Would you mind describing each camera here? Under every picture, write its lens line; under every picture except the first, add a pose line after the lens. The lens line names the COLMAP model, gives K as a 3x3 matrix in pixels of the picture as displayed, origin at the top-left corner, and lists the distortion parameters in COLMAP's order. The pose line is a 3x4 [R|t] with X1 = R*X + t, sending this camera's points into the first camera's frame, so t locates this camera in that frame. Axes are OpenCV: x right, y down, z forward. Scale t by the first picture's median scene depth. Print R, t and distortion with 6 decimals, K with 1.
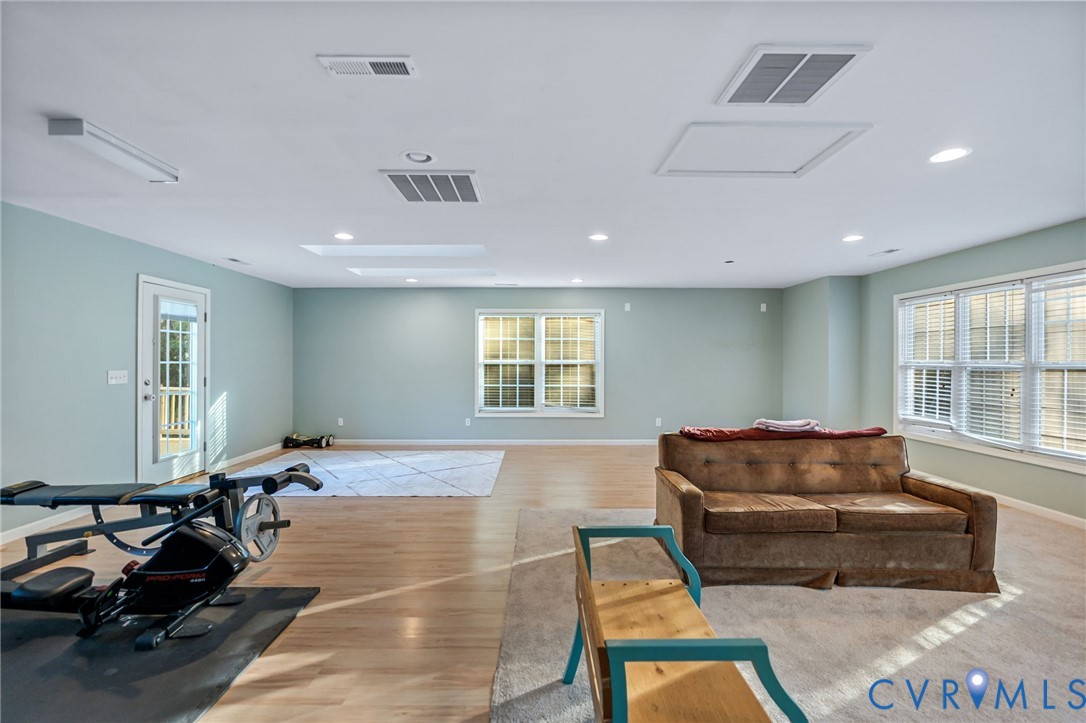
lens RADIAL K [[497.7, 0, 540.3], [0, 497.7, 363.3], [0, 0, 1]] dist [-0.008336, -0.000586]
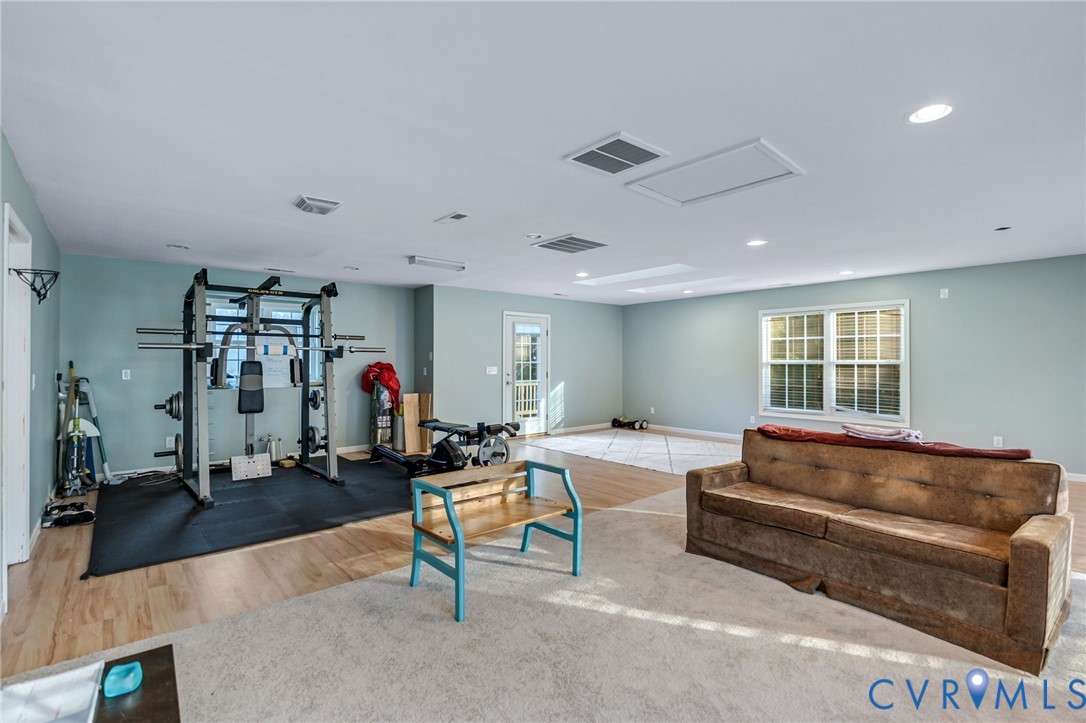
lens RADIAL K [[497.7, 0, 540.3], [0, 497.7, 363.3], [0, 0, 1]] dist [-0.008336, -0.000586]
pose [[0.646053, 0.001347, -0.763291, 0.595437], [-0.002006, 0.999998, 0.000067, 0.001228], [0.763290, 0.001488, 0.646055, -0.022678]]
